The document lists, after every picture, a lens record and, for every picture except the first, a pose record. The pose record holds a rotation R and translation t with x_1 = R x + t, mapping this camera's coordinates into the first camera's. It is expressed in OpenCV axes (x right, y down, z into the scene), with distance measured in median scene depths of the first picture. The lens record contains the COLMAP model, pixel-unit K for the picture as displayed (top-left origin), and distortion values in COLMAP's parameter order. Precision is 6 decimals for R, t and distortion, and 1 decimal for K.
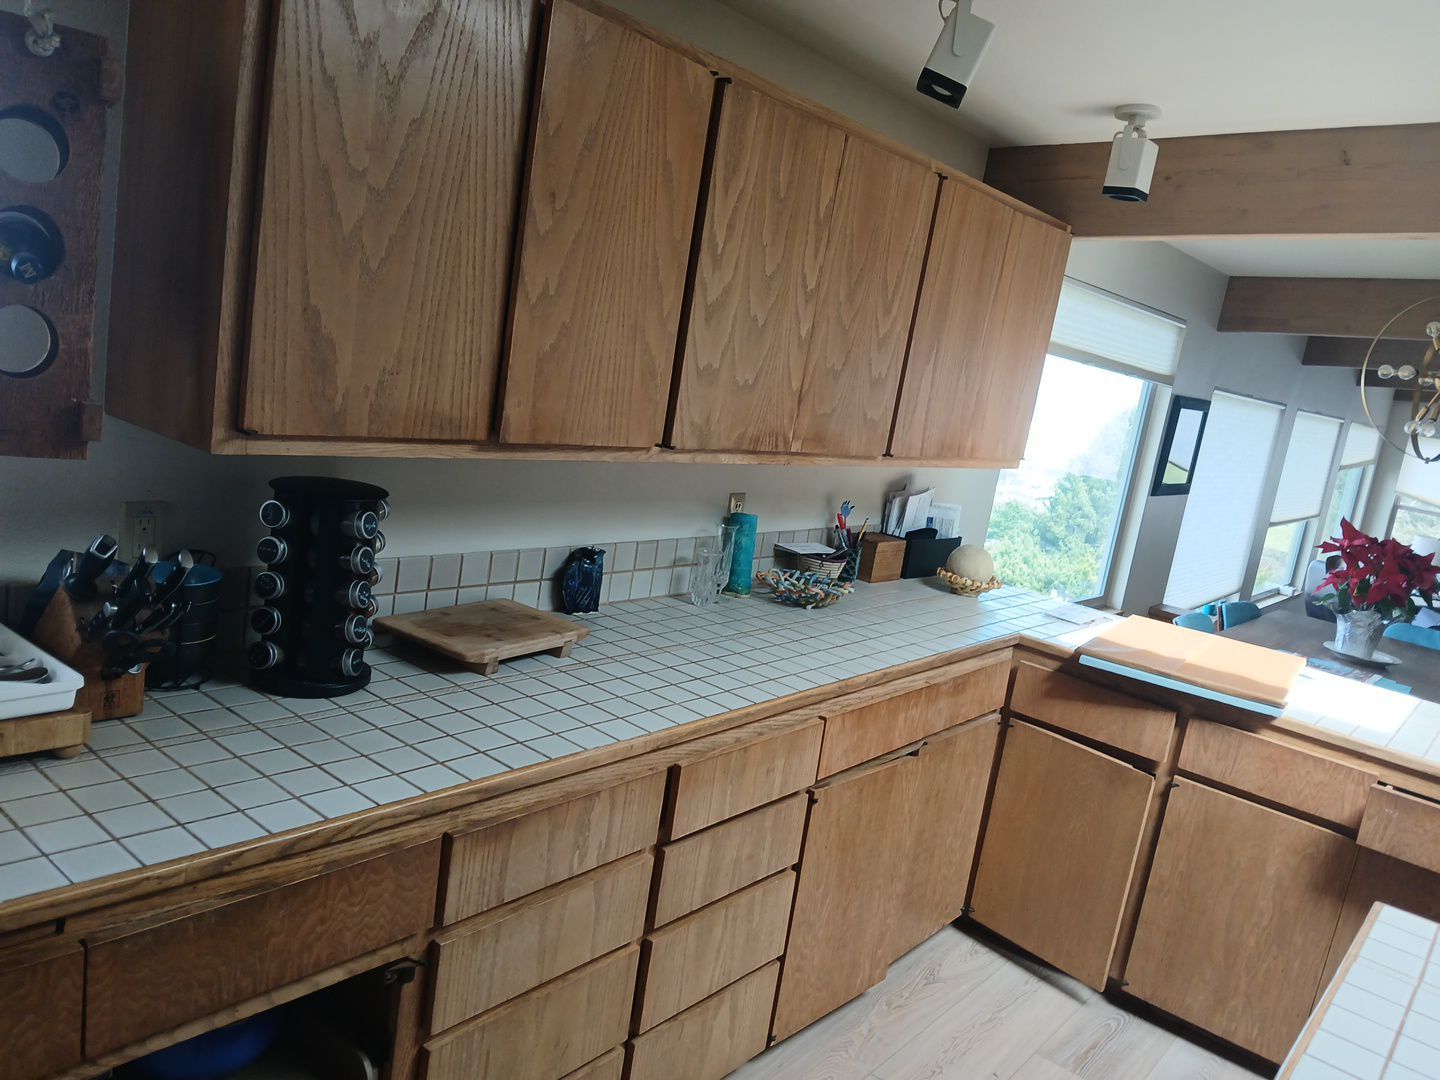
lens RADIAL K [[1108.6, 0, 721.8], [0, 1108.6, 538.7], [0, 0, 1]] dist [-0.002912, -0.029212]
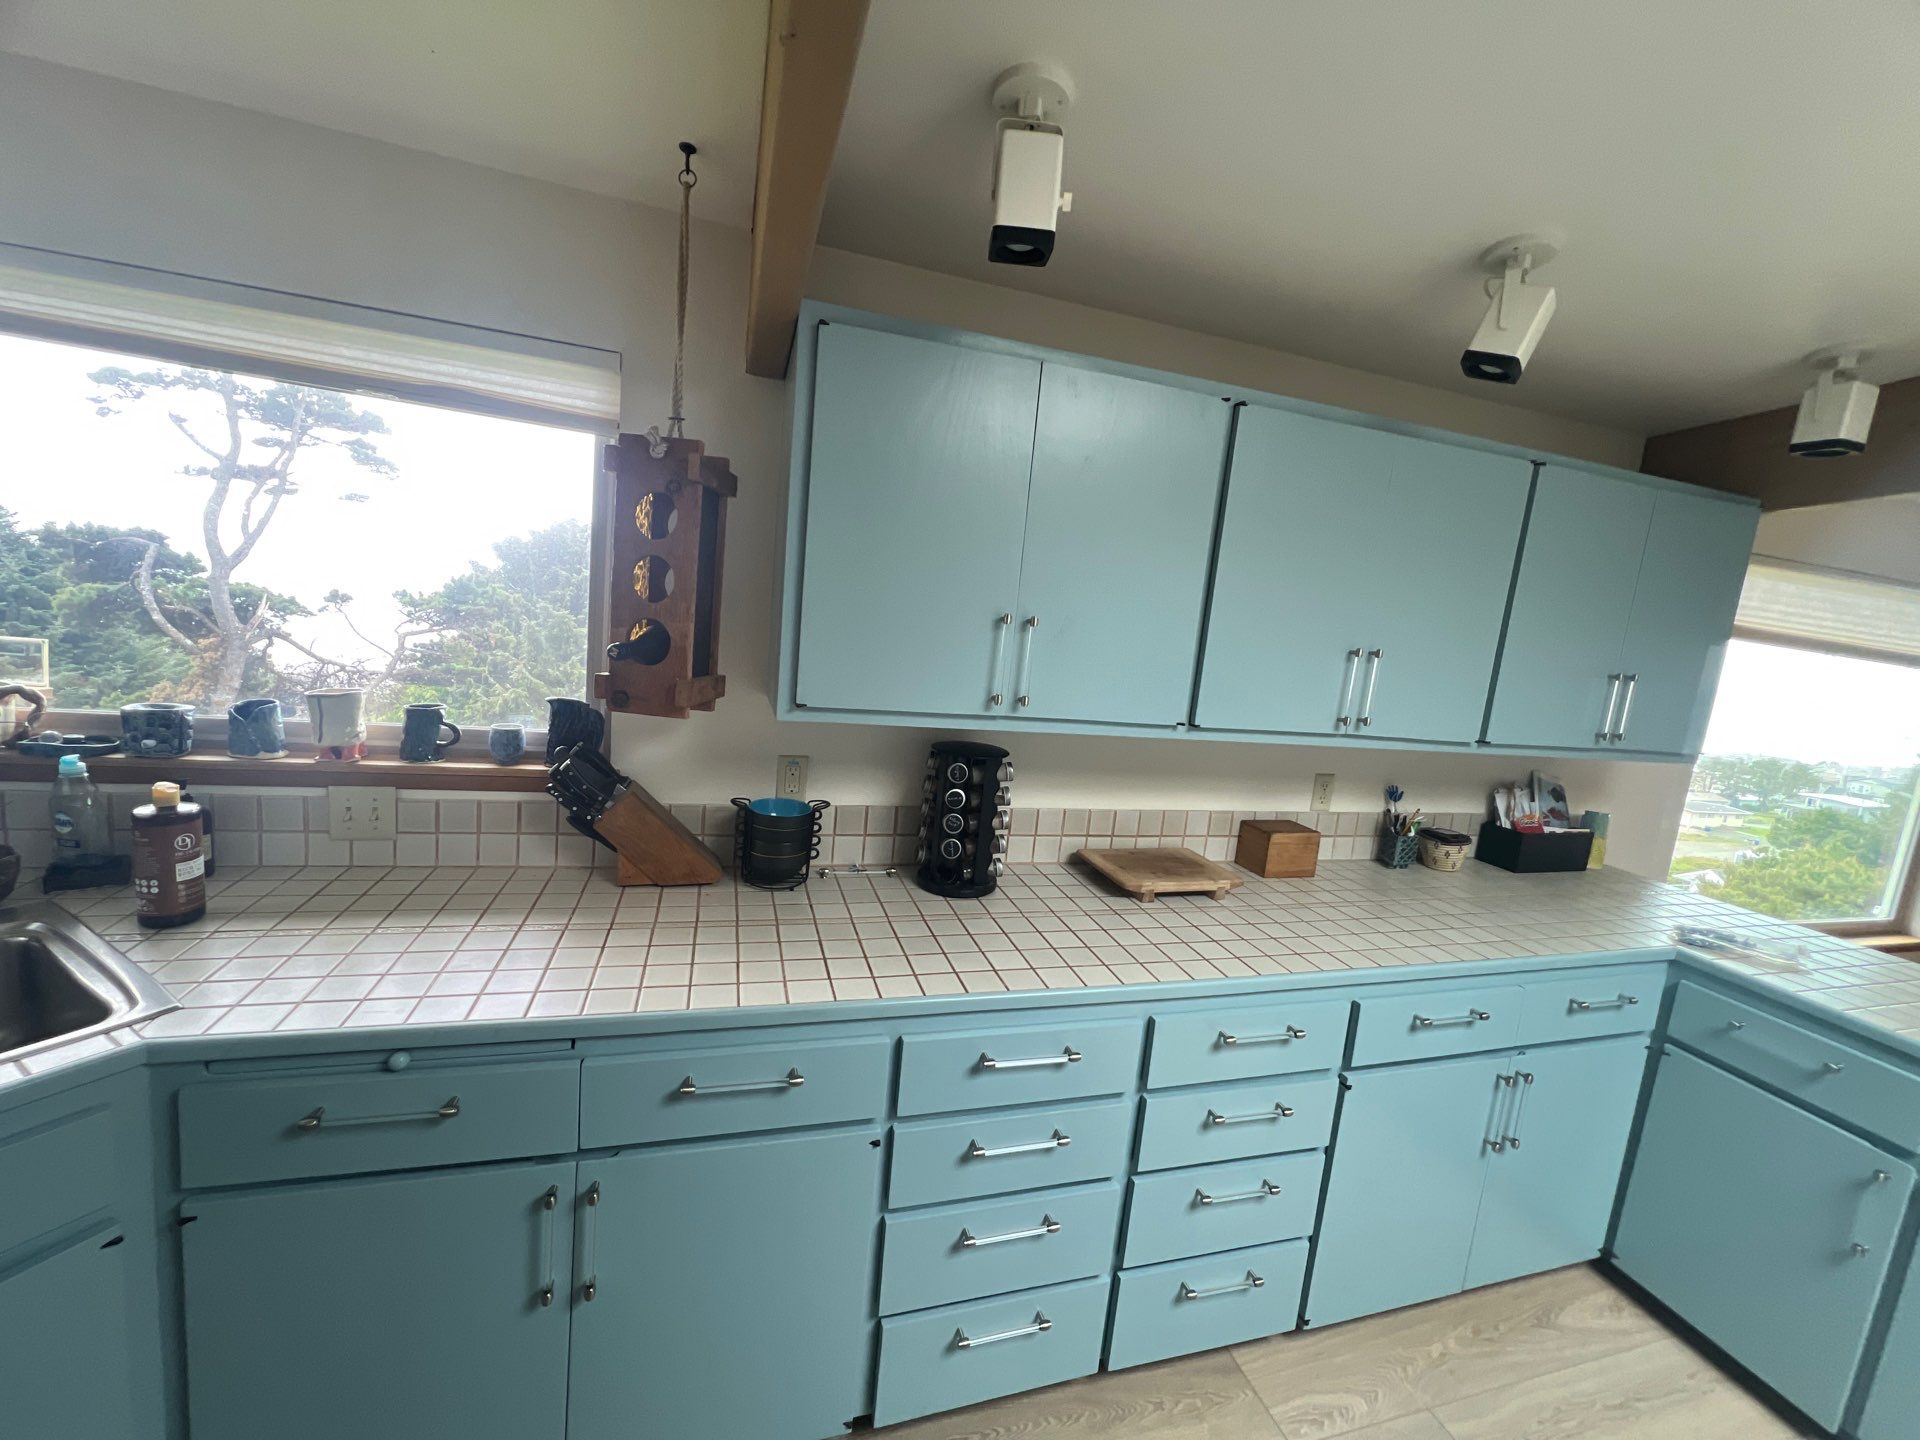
lens RADIAL K [[747.5, 0, 947.7], [0, 747.5, 704.0], [0, 0, 1]] dist [-0.011210, -0.000104]
pose [[0.818944, 0.000331, -0.573873, 0.102570], [-0.070382, 0.992508, -0.099866, -0.006710], [0.569541, 0.122175, 0.812832, 0.129719]]
